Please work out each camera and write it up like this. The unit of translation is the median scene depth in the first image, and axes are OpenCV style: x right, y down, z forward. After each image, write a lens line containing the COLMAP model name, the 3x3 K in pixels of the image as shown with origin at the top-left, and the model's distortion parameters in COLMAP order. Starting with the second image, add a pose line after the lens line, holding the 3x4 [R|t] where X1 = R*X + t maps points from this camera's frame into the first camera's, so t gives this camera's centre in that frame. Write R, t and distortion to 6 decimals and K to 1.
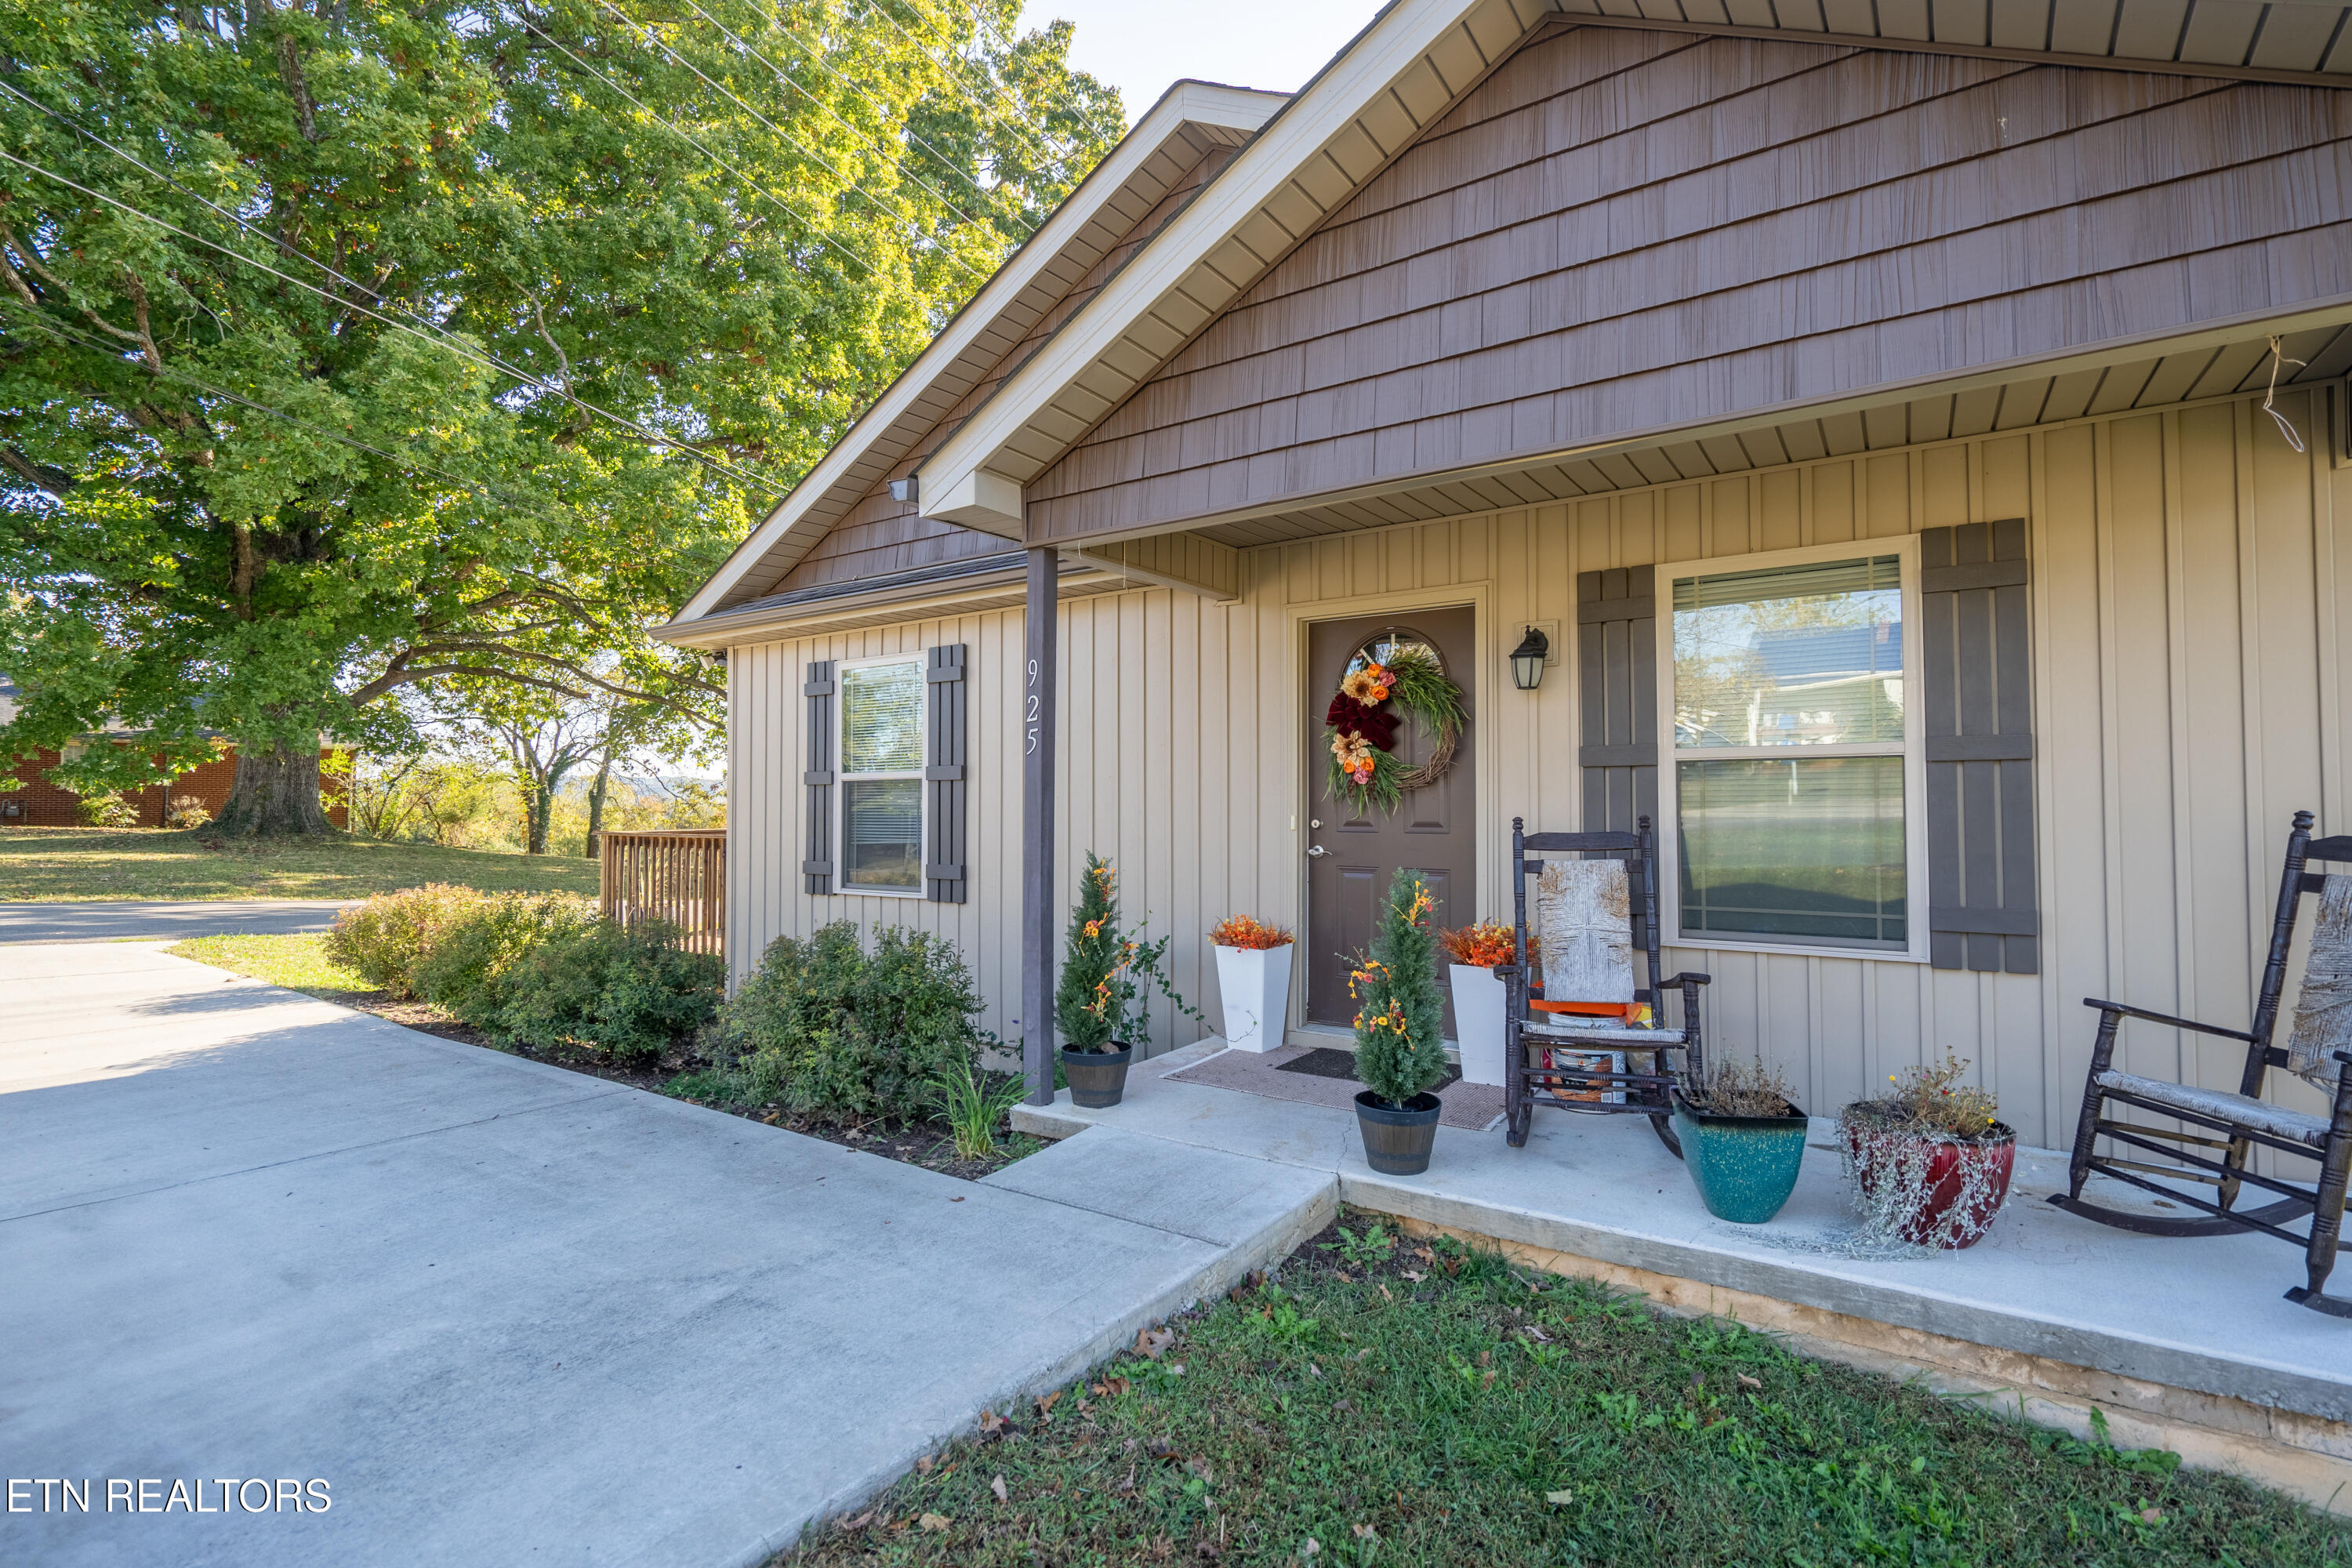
lens RADIAL K [[1046.7, 0, 1183.5], [0, 1046.7, 774.1], [0, 0, 1]] dist [-0.001509, 0.000000]
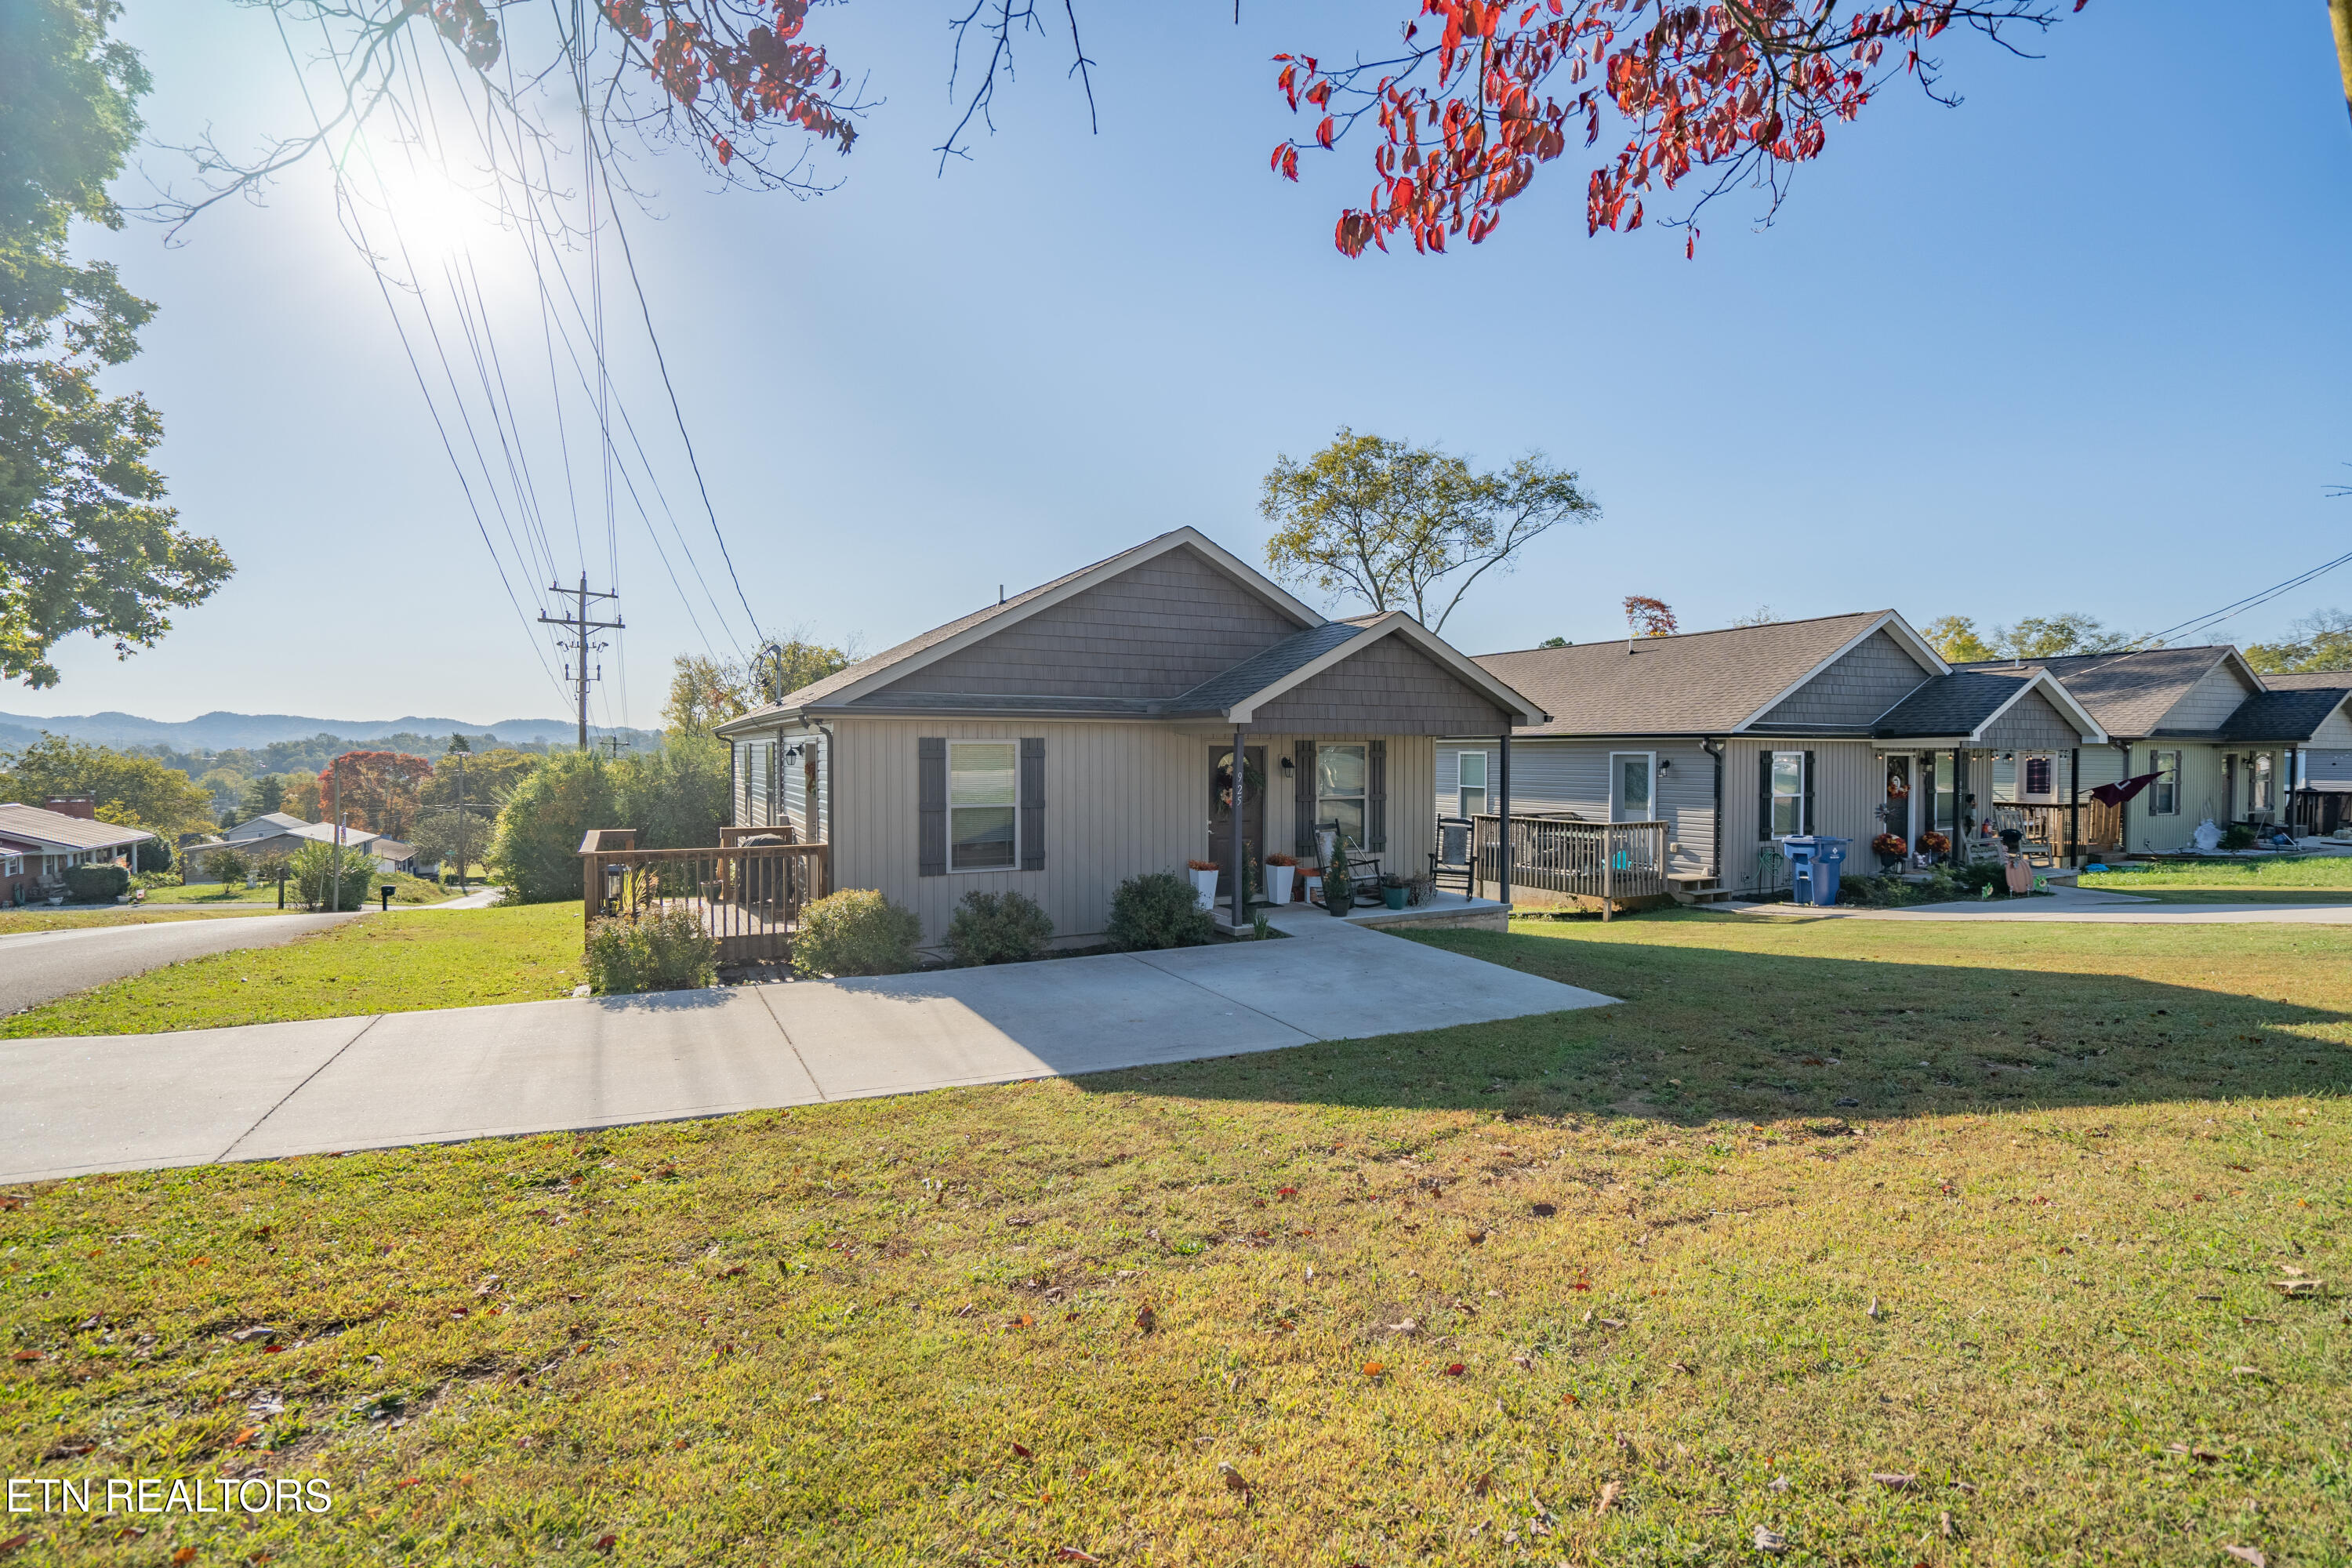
lens RADIAL K [[1046.7, 0, 1183.5], [0, 1046.7, 774.1], [0, 0, 1]] dist [-0.001509, 0.000000]
pose [[0.477496, -0.016222, 0.878484, -0.283642], [-0.028404, 0.999022, 0.033887, -0.020663], [-0.878175, -0.041133, 0.476568, -0.025620]]
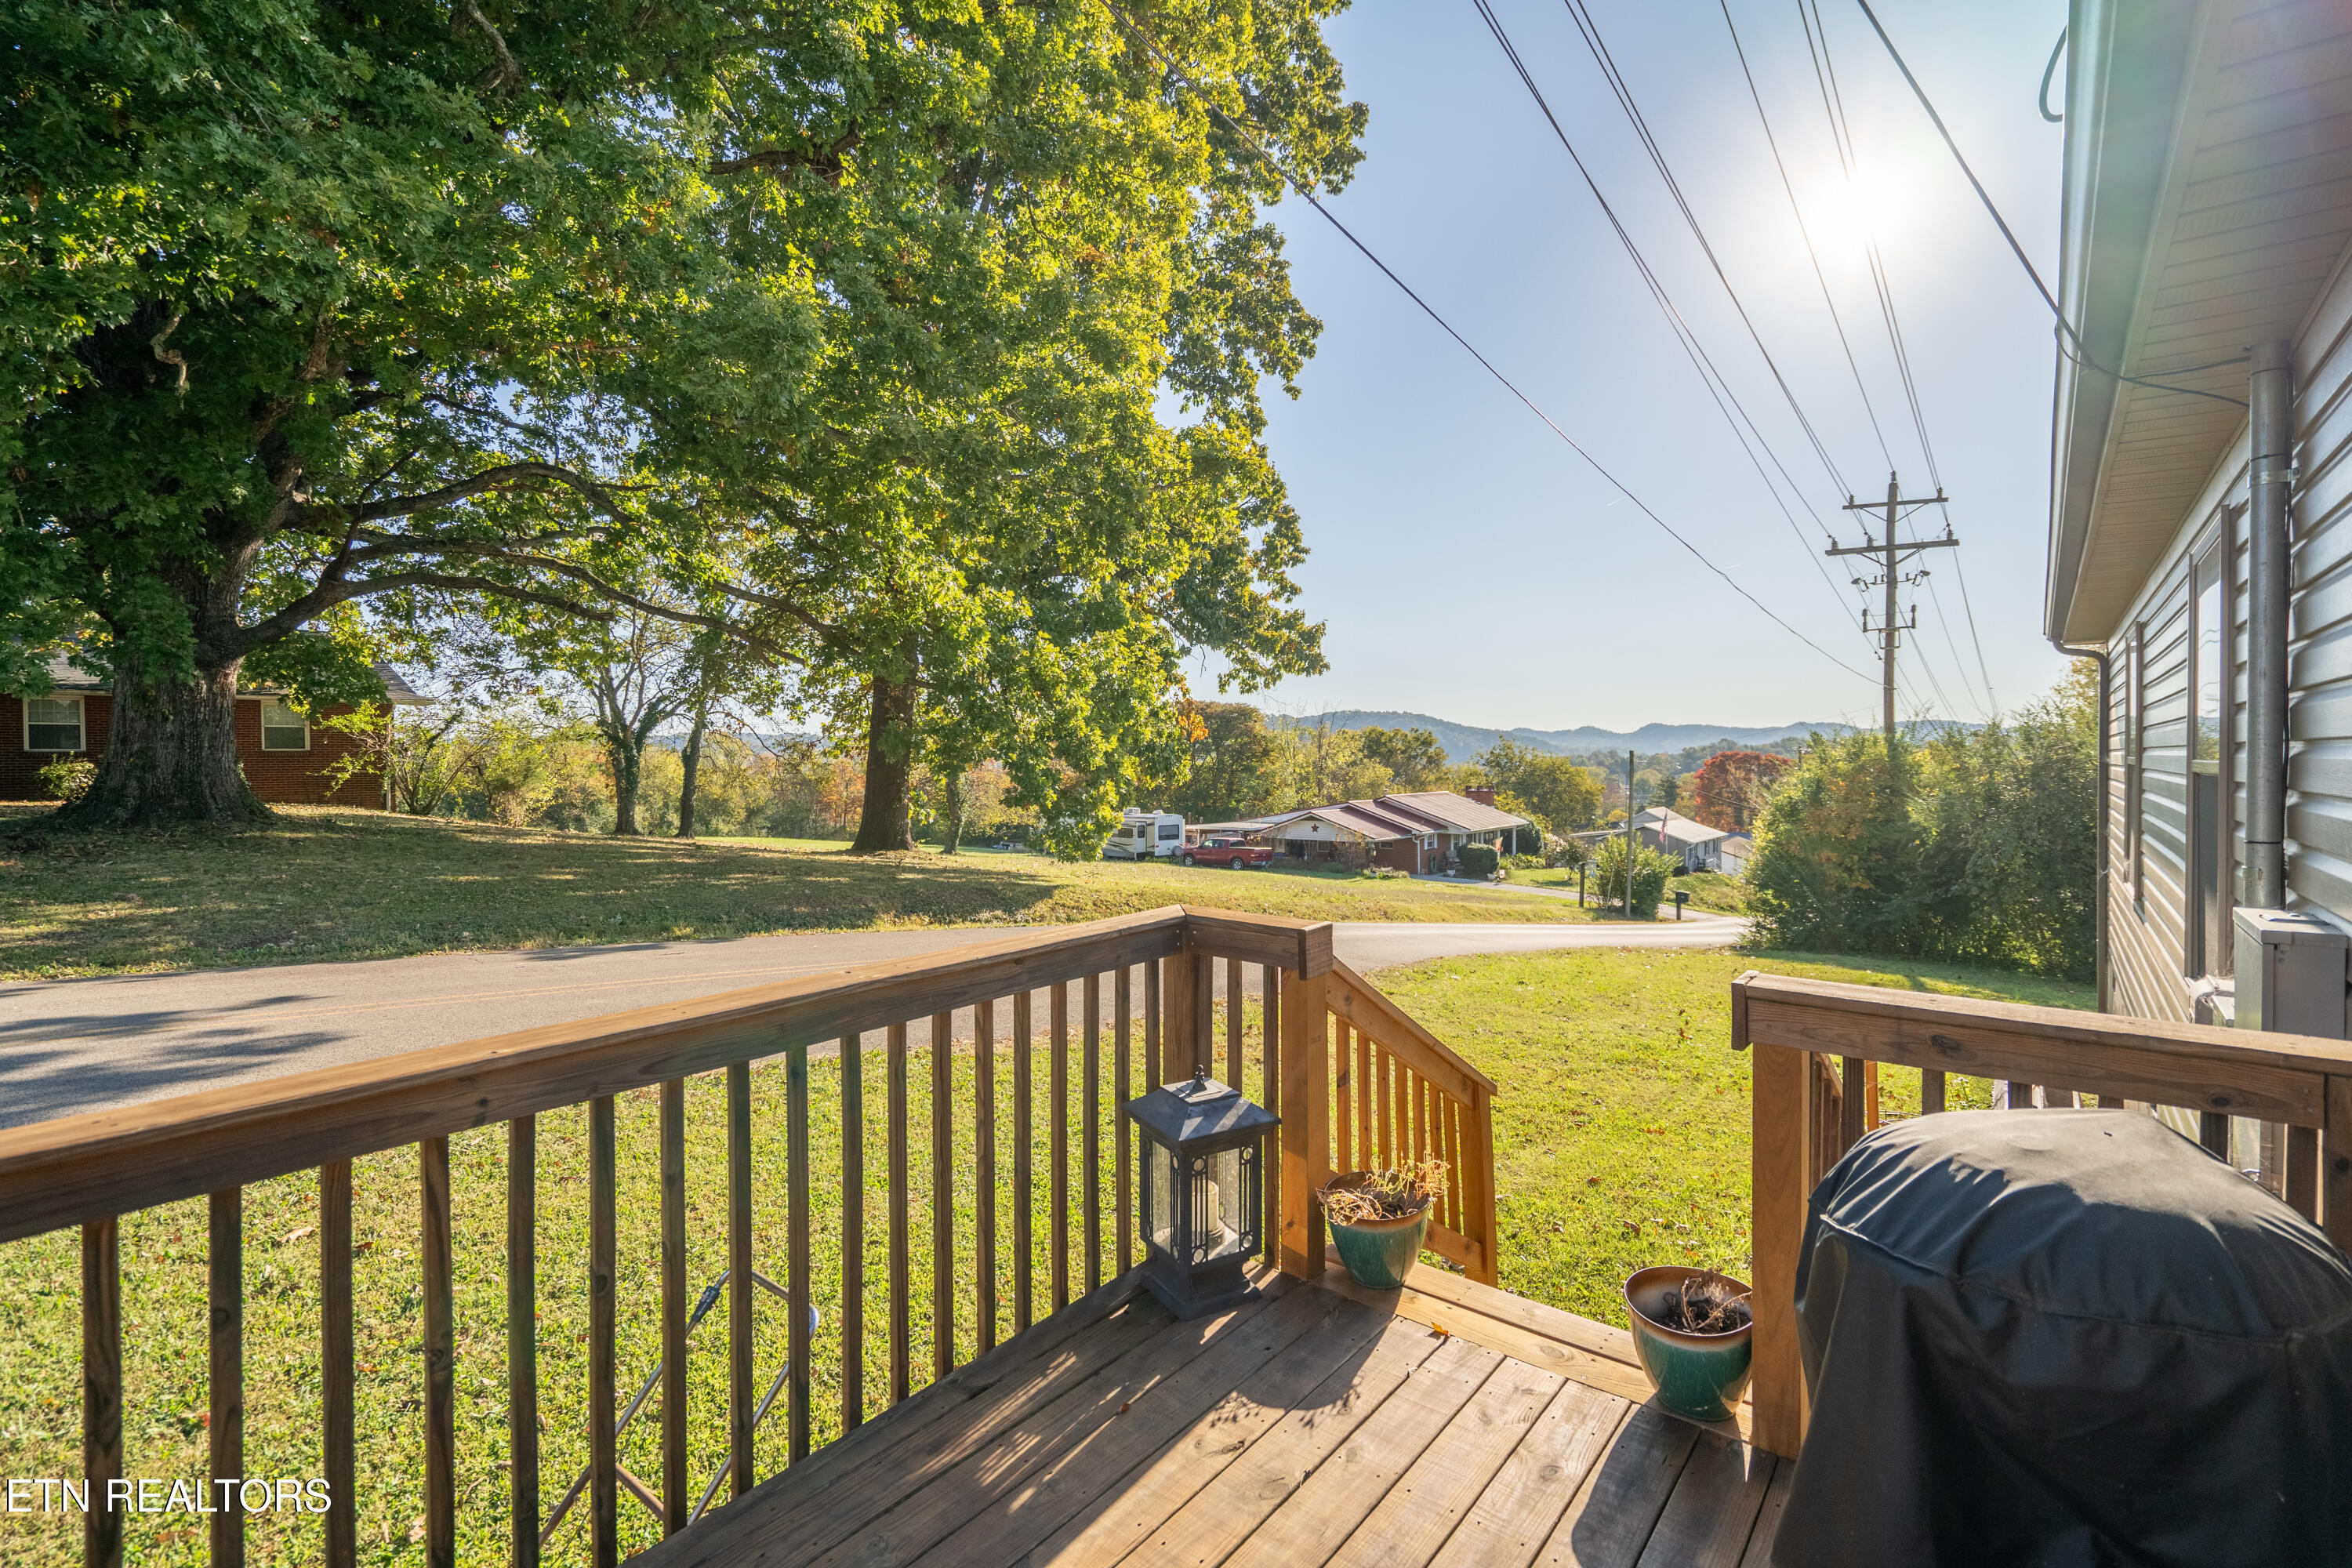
lens RADIAL K [[1046.7, 0, 1183.5], [0, 1046.7, 774.1], [0, 0, 1]] dist [-0.001509, 0.000000]
pose [[0.994926, -0.002532, -0.100579, -0.076713], [0.007016, 0.998996, 0.044255, 0.000692], [0.100366, -0.044736, 0.993944, 0.216296]]
